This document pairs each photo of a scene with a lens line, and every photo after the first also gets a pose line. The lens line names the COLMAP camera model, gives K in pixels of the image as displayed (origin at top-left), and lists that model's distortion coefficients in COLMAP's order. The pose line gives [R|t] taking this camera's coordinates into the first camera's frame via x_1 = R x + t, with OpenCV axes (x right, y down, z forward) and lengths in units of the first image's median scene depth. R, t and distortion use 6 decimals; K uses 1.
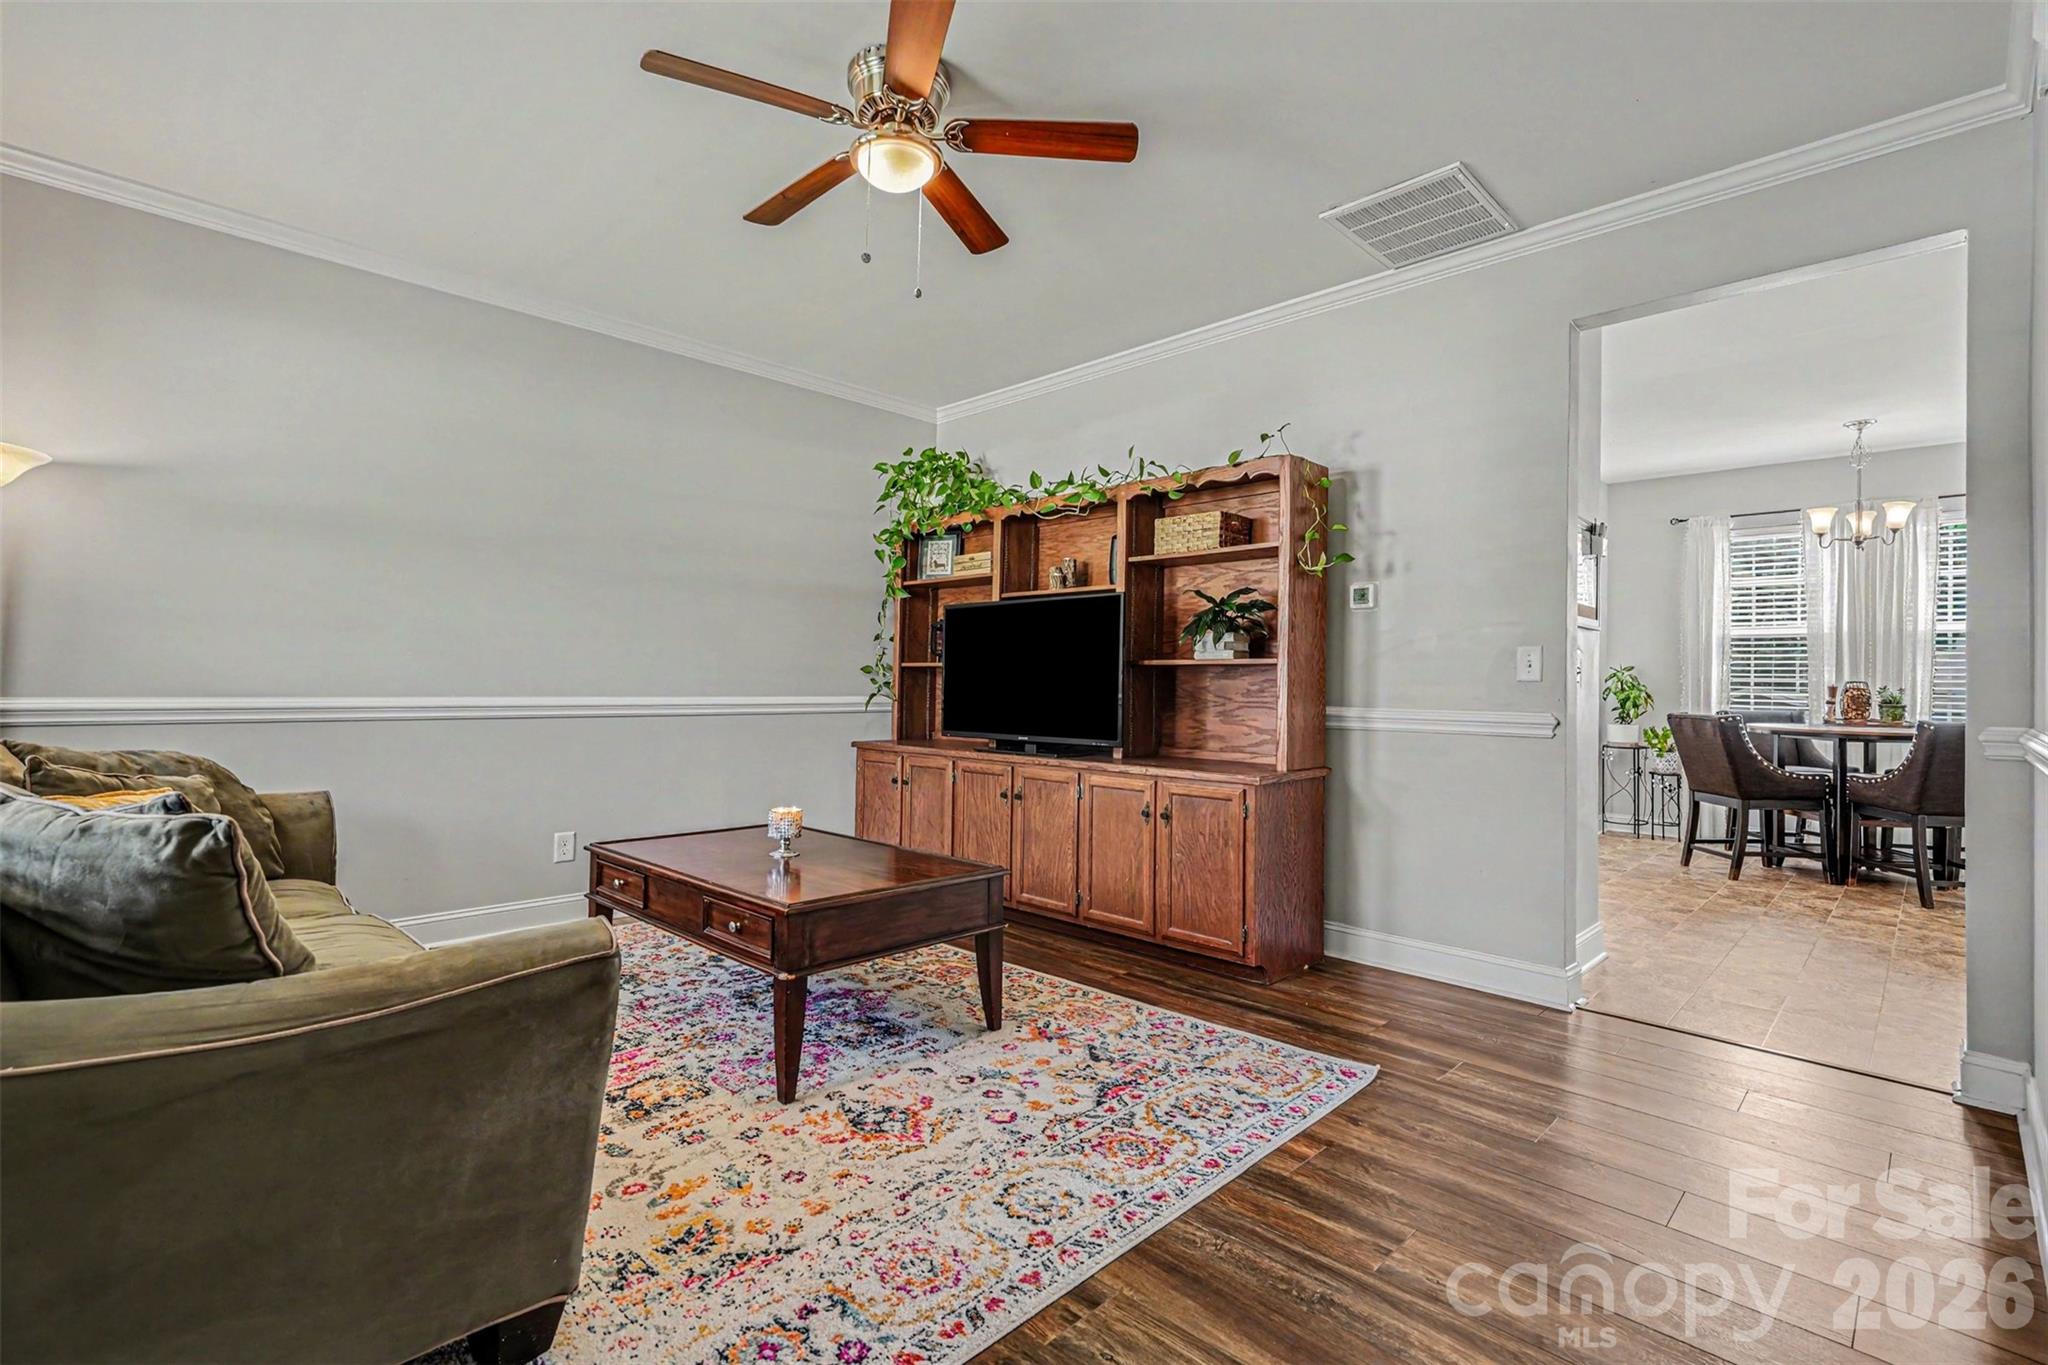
lens RADIAL K [[940.9, 0, 1024.0], [0, 940.9, 682.5], [0, 0, 1]] dist [-0.002529, 0.000739]
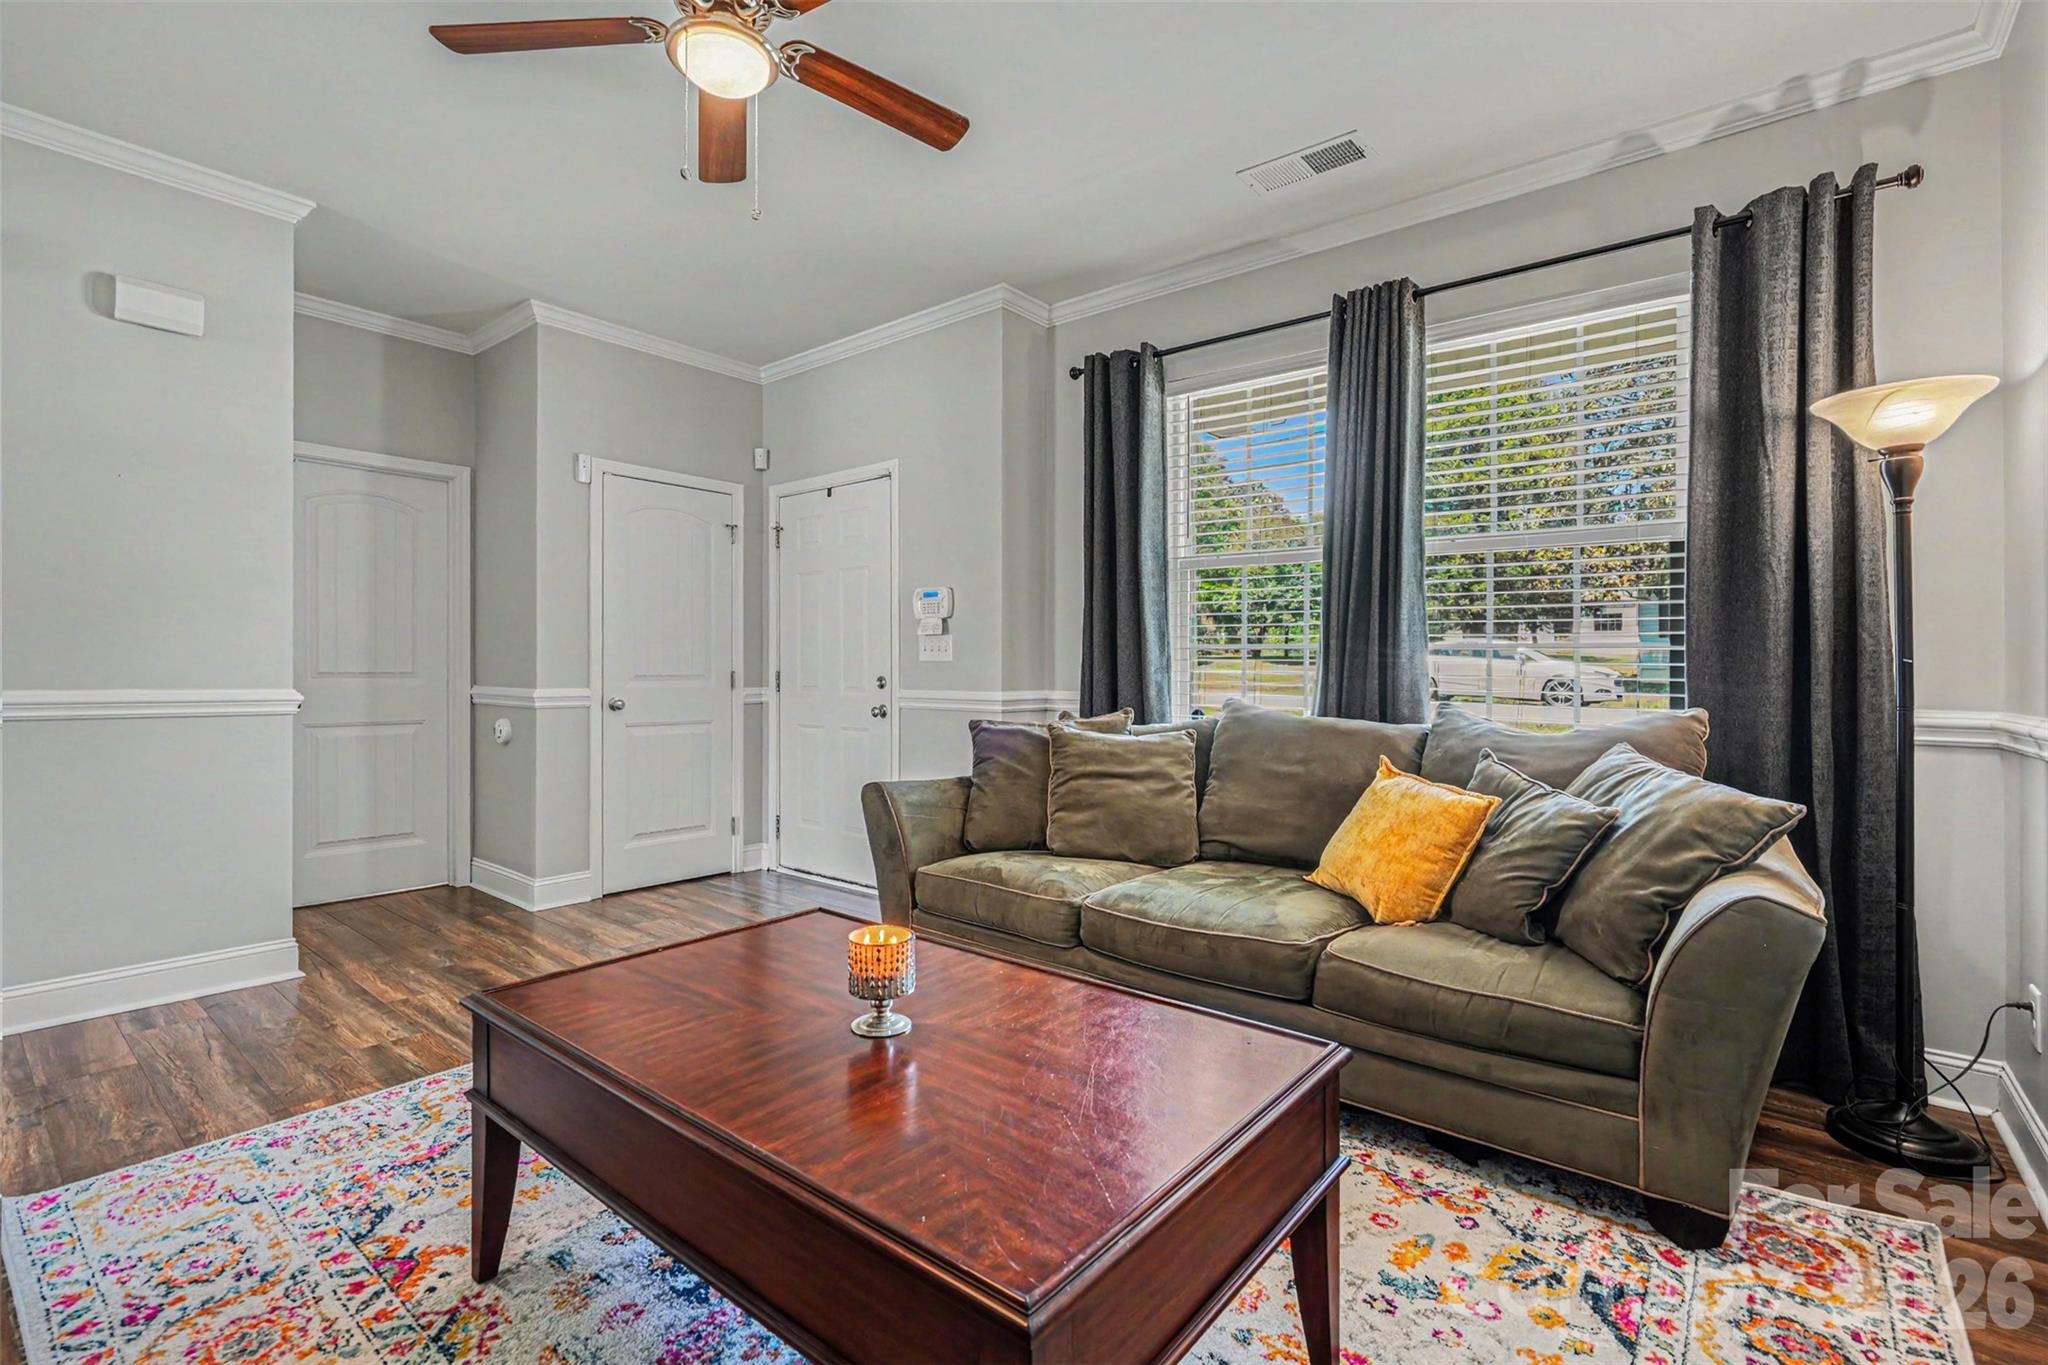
lens RADIAL K [[921.3, 0, 1034.4], [0, 921.3, 665.4], [0, 0, 1]] dist [-0.009225, 0.001099]
pose [[-0.995452, -0.018362, -0.093482, -0.352910], [-0.017258, 0.999772, -0.012611, -0.000502], [0.093692, -0.010940, -0.995541, 1.841976]]
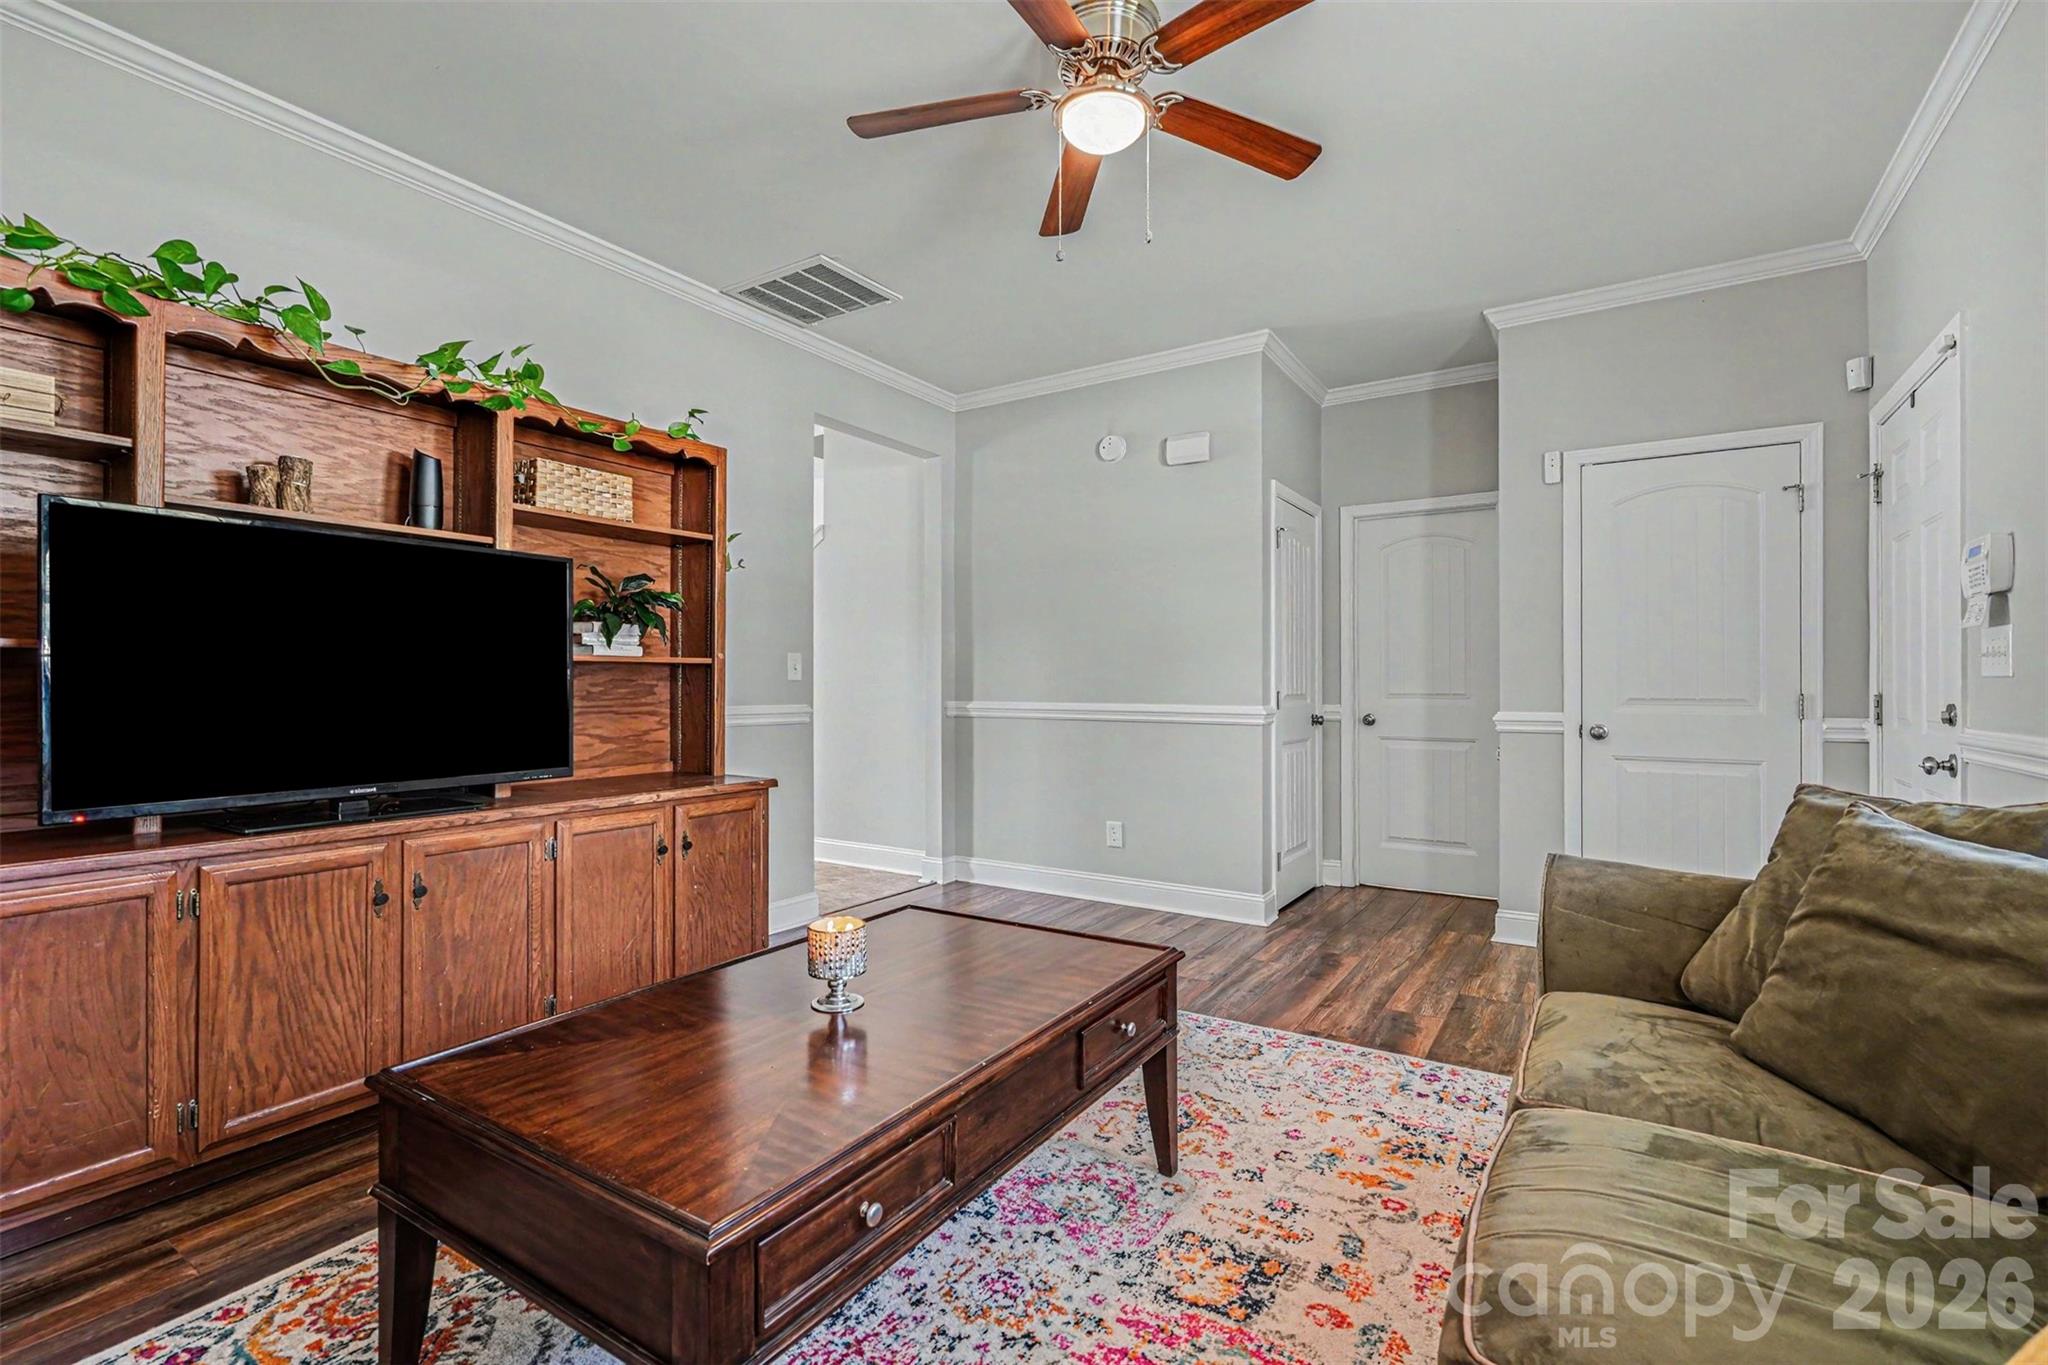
lens RADIAL K [[922.5, 0, 1025.9], [0, 922.5, 691.9], [0, 0, 1]] dist [-0.000427, 0.000068]
pose [[-0.203461, -0.020010, 0.978879, -1.007173], [-0.009985, 0.999782, 0.018362, -0.018356], [-0.979032, -0.006038, -0.203616, 1.241844]]
